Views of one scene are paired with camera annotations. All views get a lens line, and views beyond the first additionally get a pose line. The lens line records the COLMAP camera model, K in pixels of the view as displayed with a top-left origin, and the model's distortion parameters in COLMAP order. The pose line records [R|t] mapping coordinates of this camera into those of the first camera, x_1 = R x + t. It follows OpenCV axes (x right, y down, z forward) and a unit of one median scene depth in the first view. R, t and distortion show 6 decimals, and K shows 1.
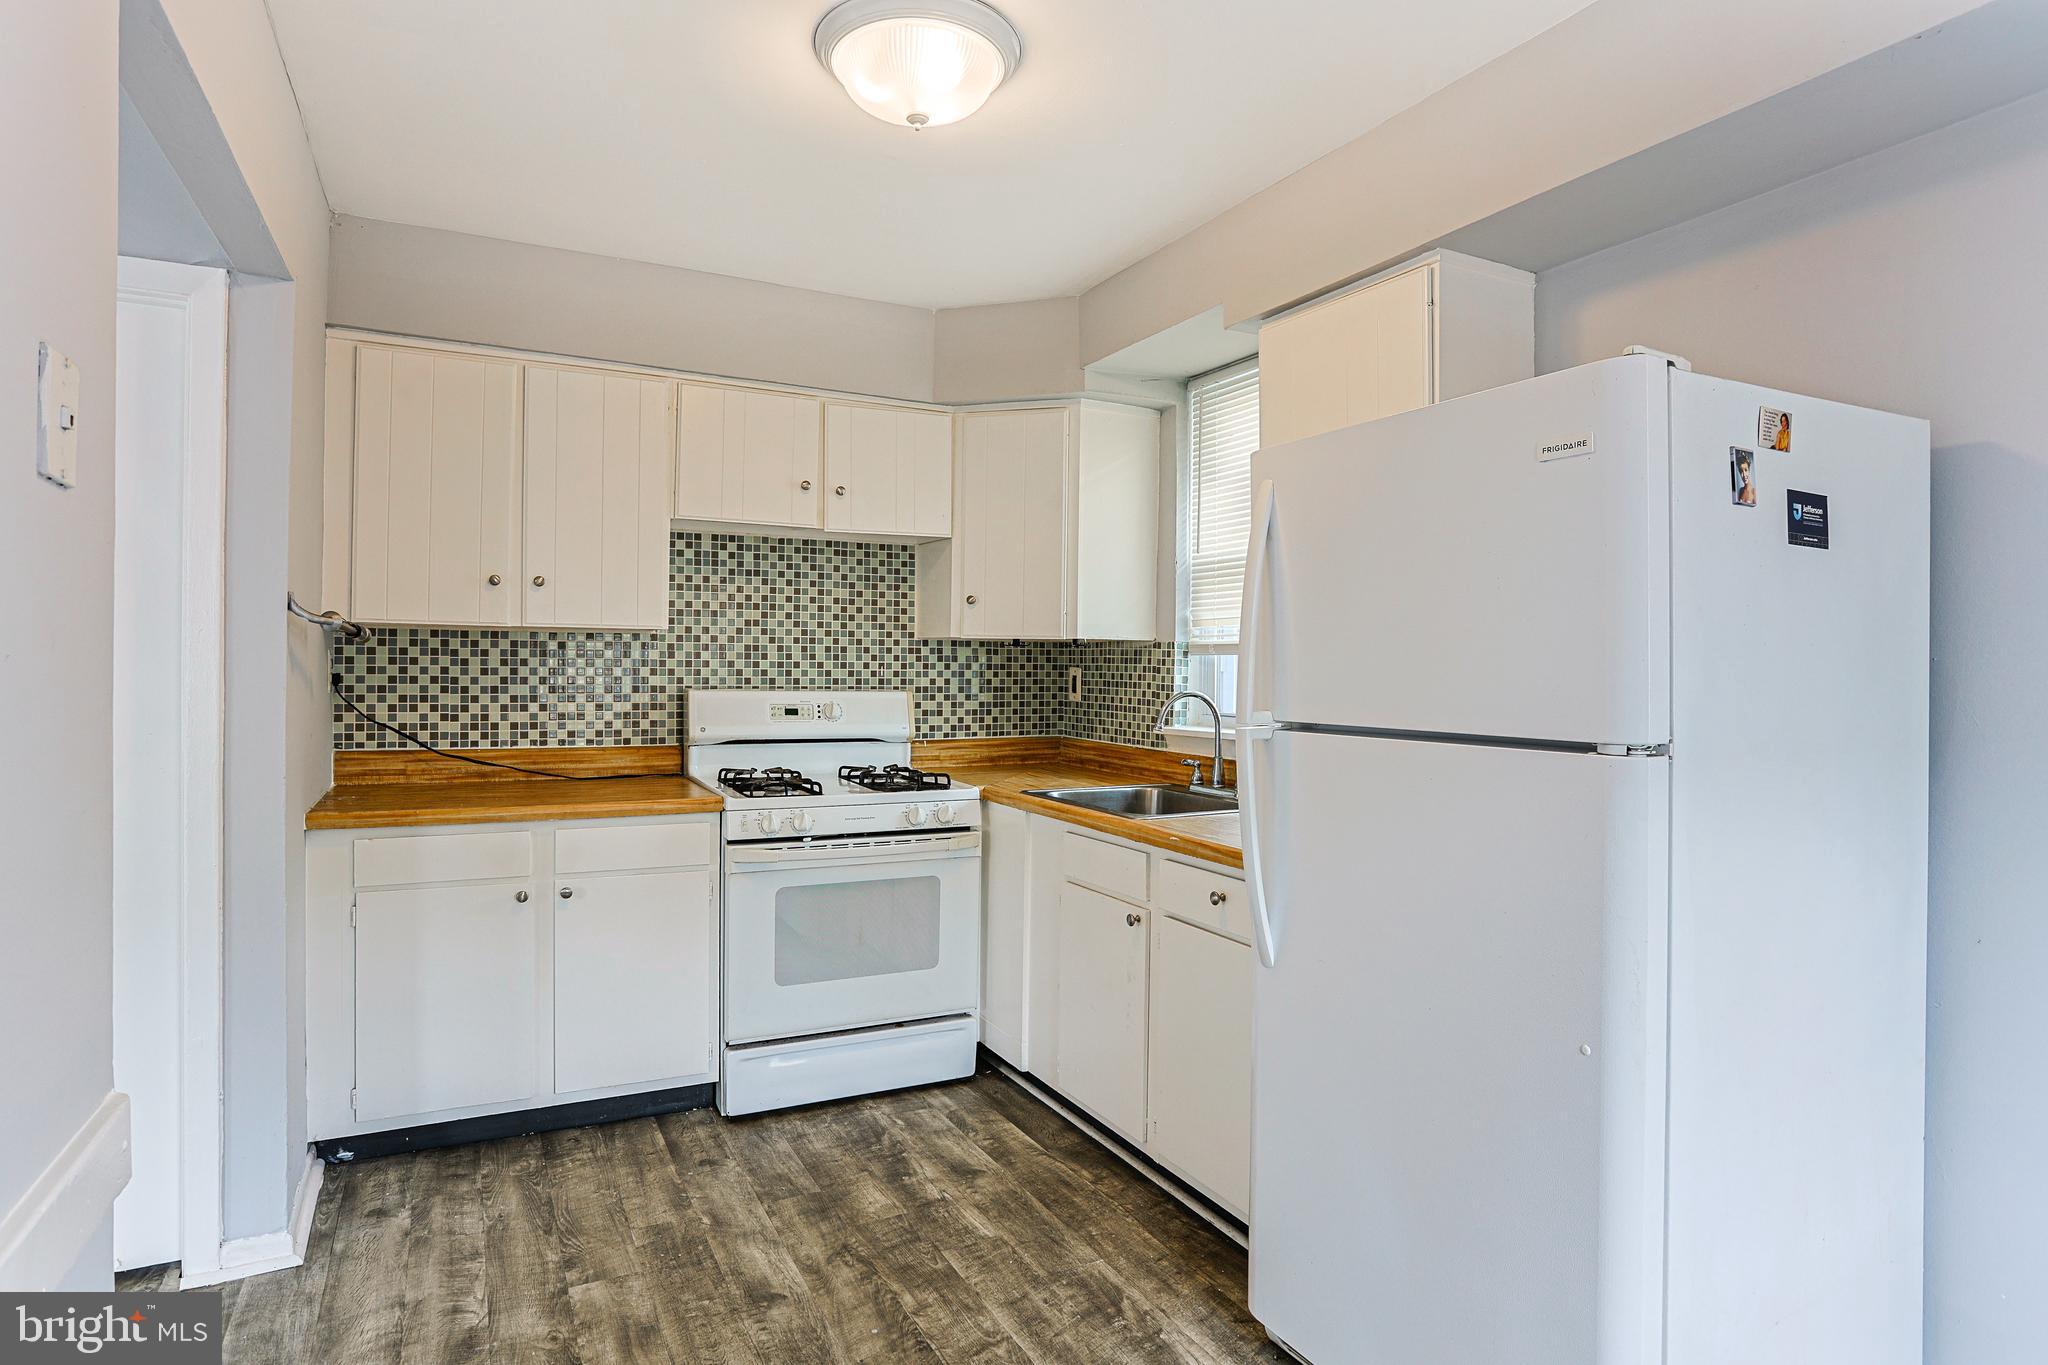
lens RADIAL K [[1090.3, 0, 1024.0], [0, 1090.3, 682.5], [0, 0, 1]] dist [-0.058137, 0.000798]
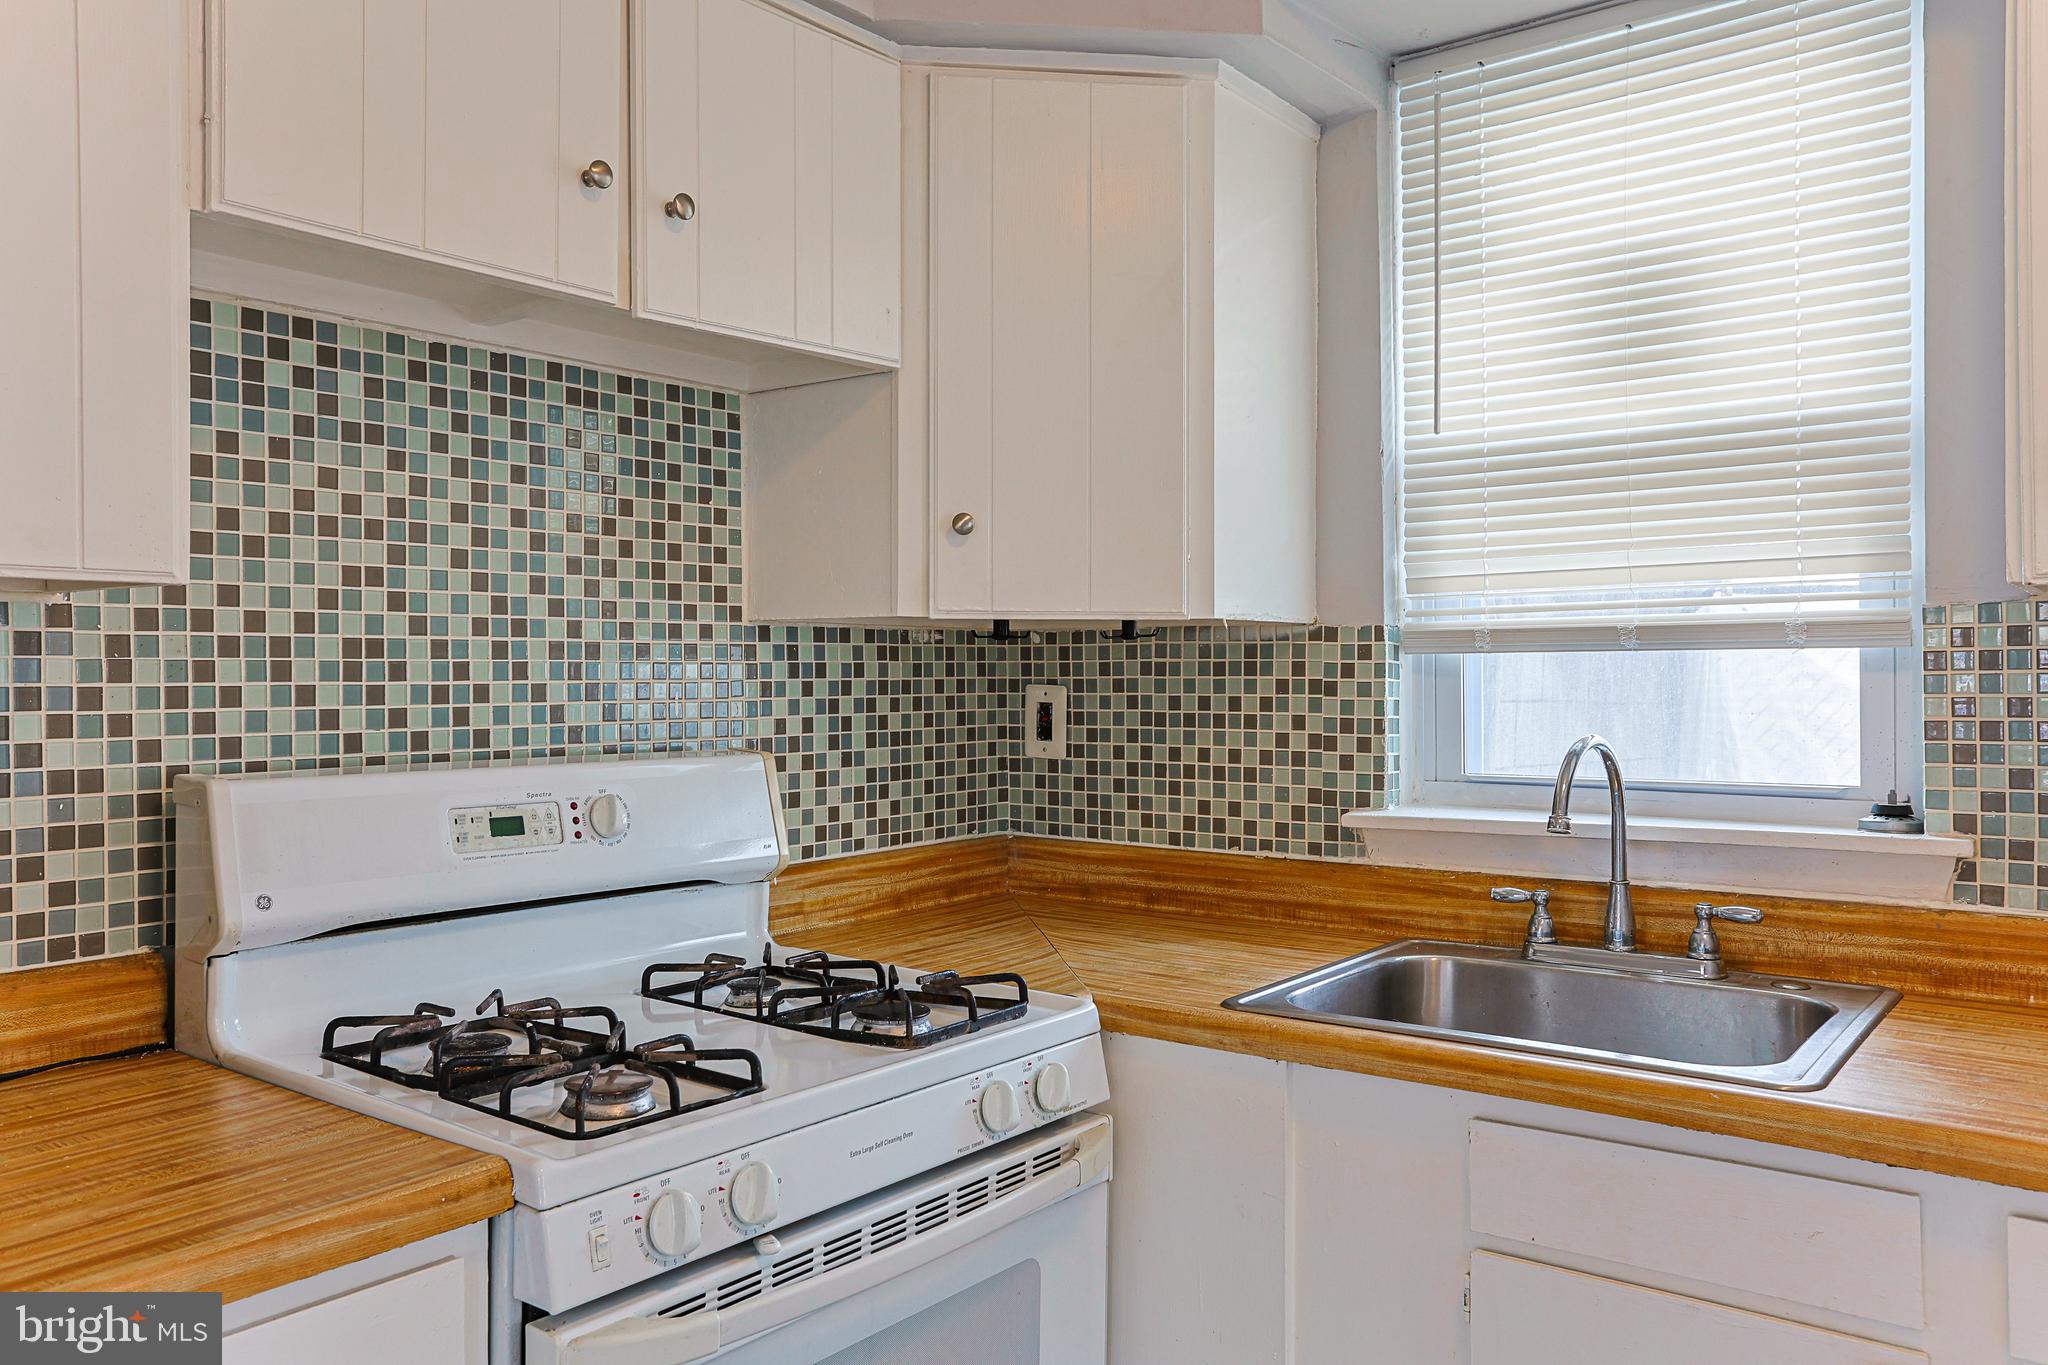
lens RADIAL K [[1527.0, 0, 1022.0], [0, 1527.0, 668.9], [0, 0, 1]] dist [-0.008137, 0.004677]
pose [[0.907829, -0.015202, 0.419066, -0.255601], [0.023346, 0.999625, -0.014312, -0.012694], [-0.418691, 0.022776, 0.907843, 0.452990]]
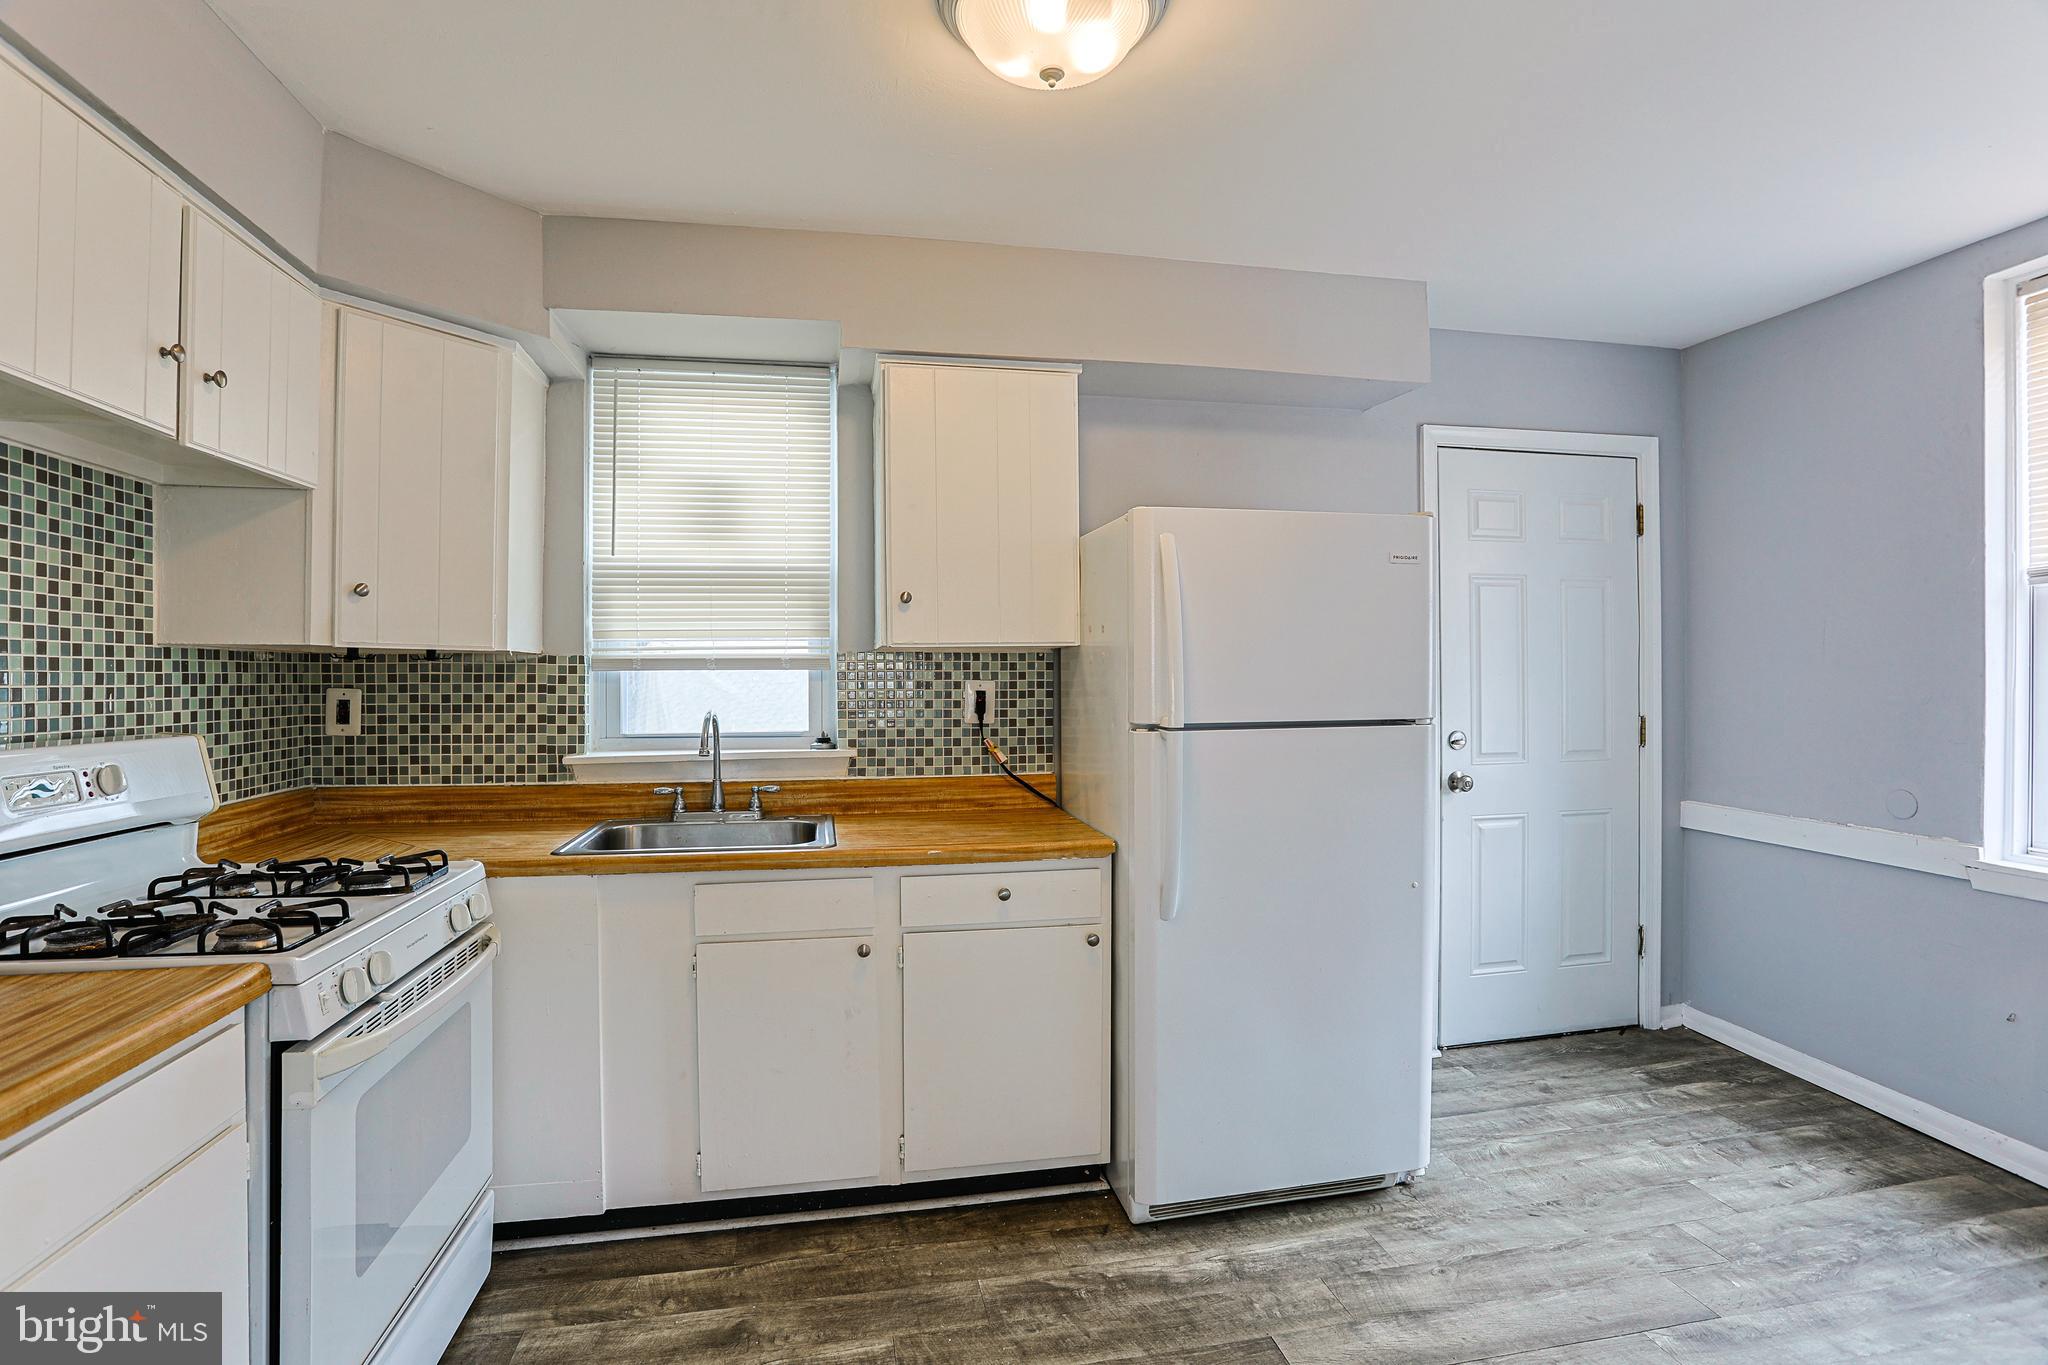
lens RADIAL K [[987.9, 0, 1015.5], [0, 987.9, 675.2], [0, 0, 1]] dist [-0.075720, 0.033095]
pose [[0.283637, -0.009722, 0.958882, -0.474062], [0.024205, 0.999703, 0.002976, -0.015059], [-0.958626, 0.022366, 0.283788, 0.431556]]
